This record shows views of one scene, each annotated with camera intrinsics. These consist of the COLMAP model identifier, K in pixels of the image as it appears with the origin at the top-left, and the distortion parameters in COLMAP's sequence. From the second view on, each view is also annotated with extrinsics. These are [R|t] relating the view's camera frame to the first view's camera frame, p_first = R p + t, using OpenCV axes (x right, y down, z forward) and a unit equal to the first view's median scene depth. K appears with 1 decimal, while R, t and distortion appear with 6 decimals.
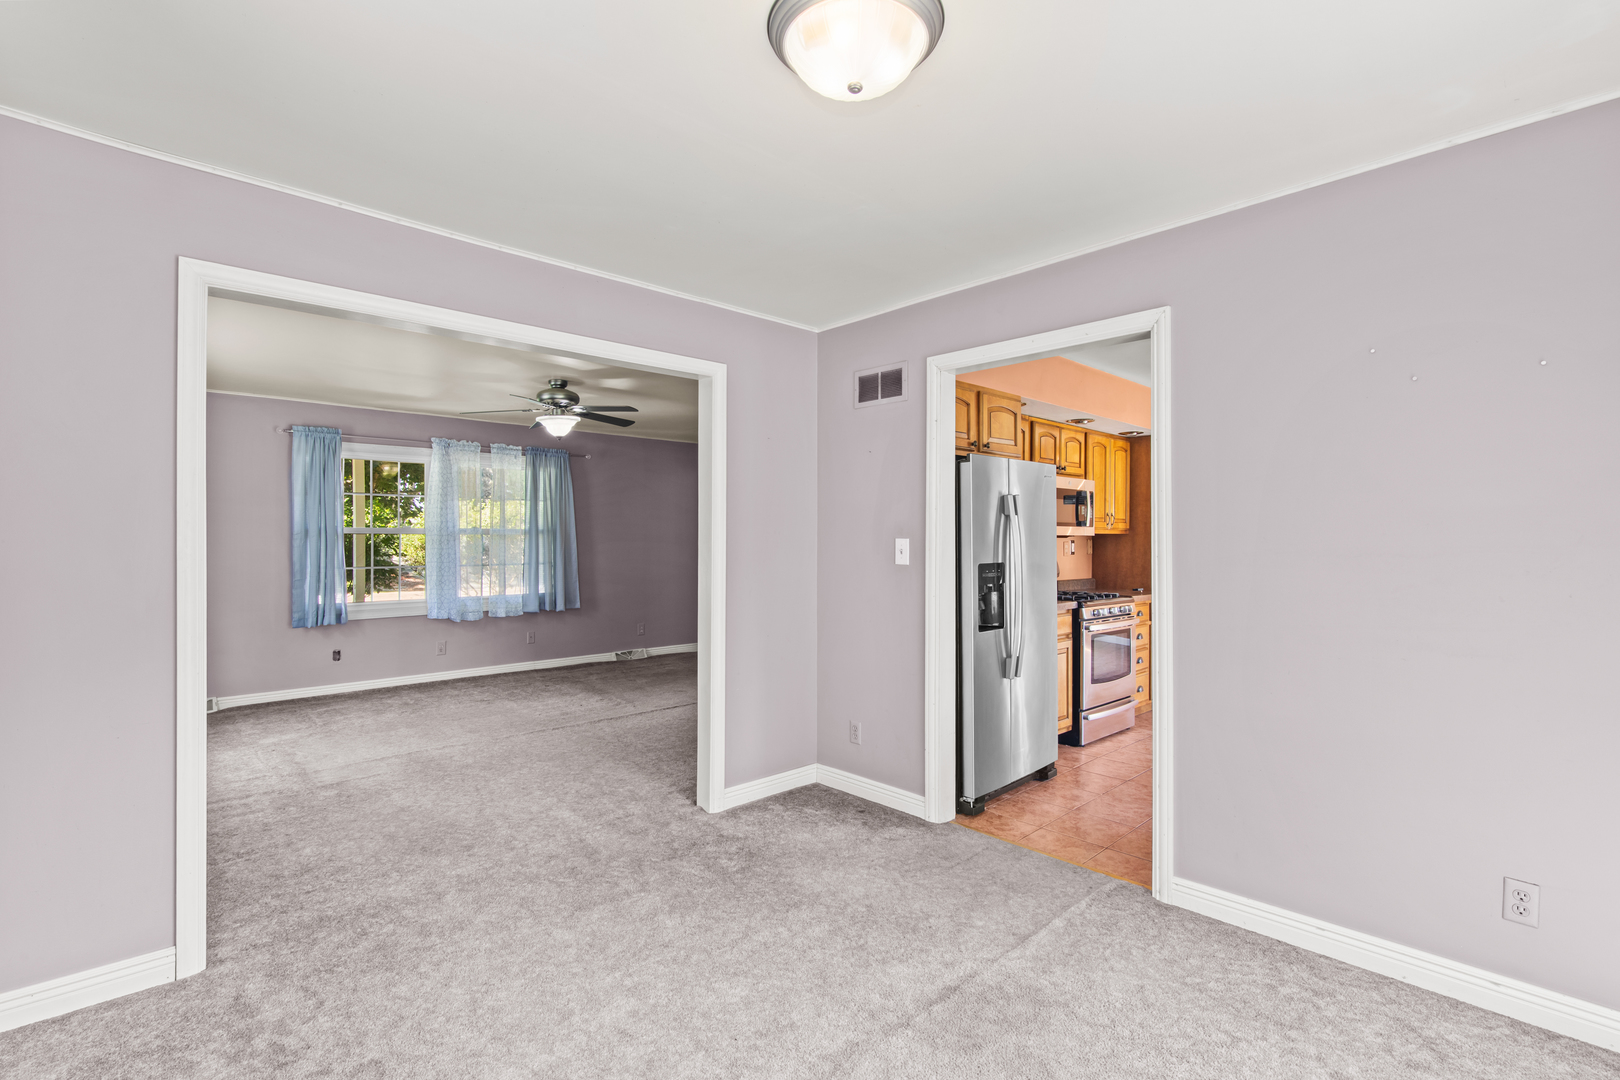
lens RADIAL K [[789.1, 0, 810.0], [0, 789.1, 540.0], [0, 0, 1]] dist [0.000121, -0.000060]
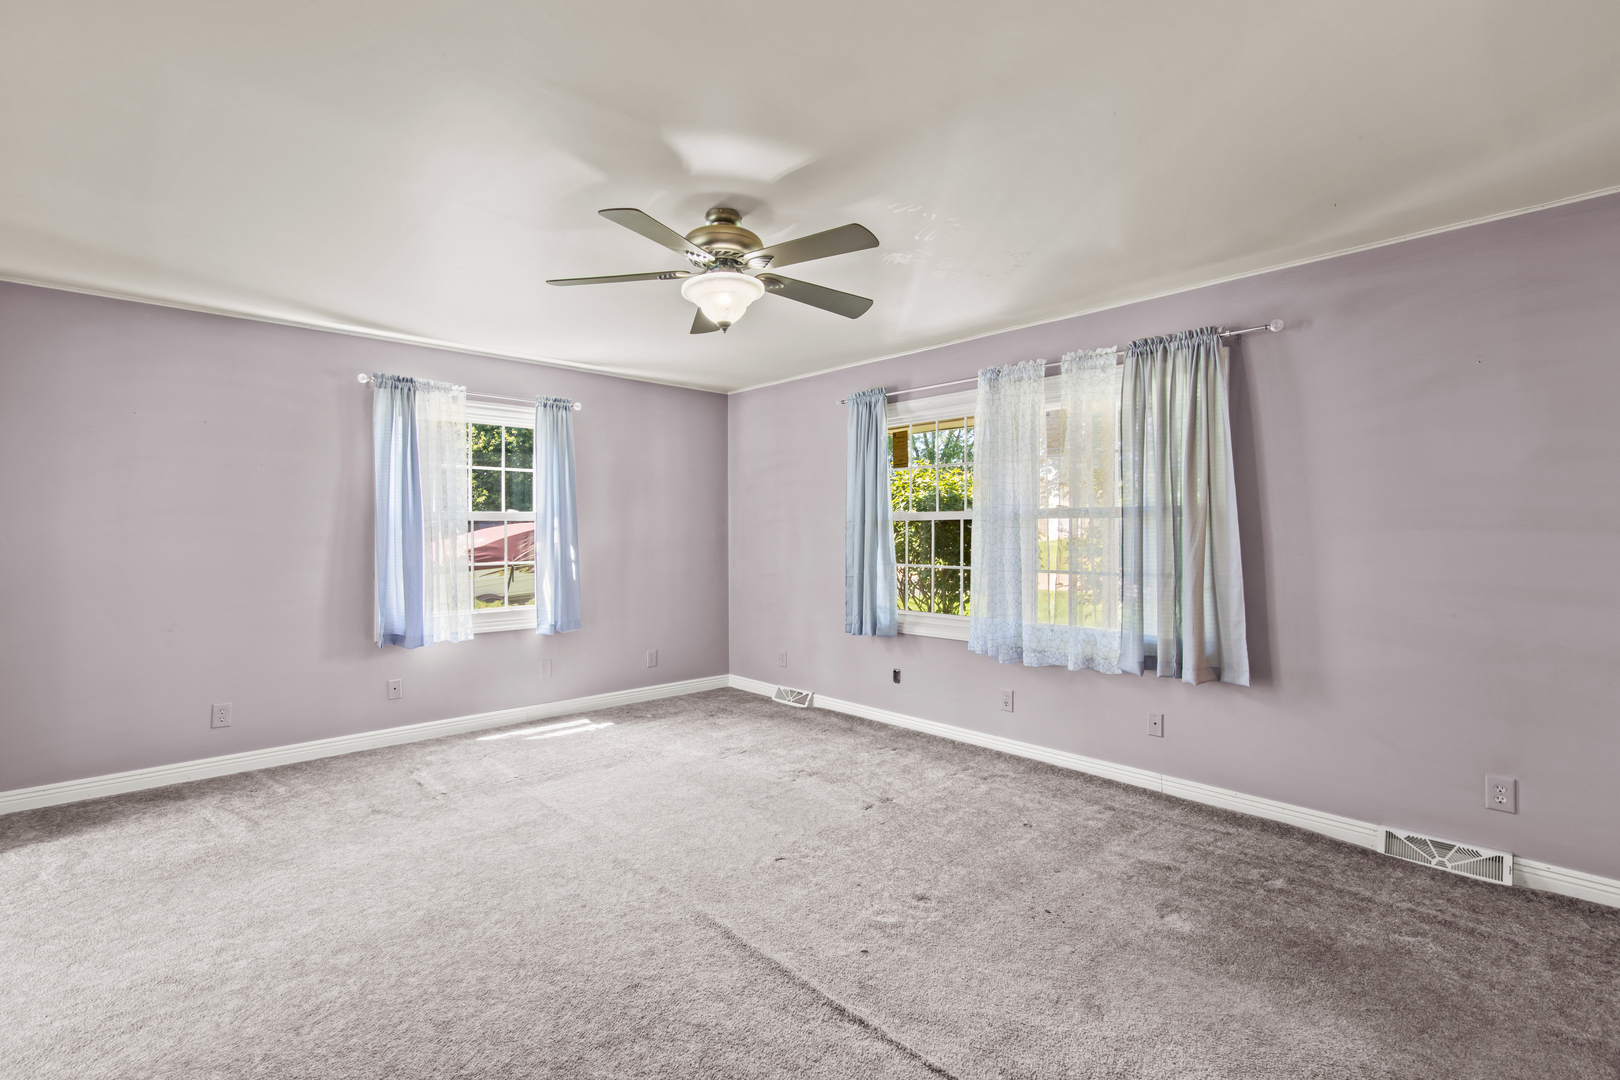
lens RADIAL K [[734.0, 0, 809.2], [0, 734.0, 534.8], [0, 0, 1]] dist [-0.000025, -0.000199]
pose [[-0.019273, 0.002245, -0.999812, 0.123481], [-0.002602, 0.999994, 0.002295, 0.003434], [0.999811, 0.002646, -0.019267, 0.854251]]
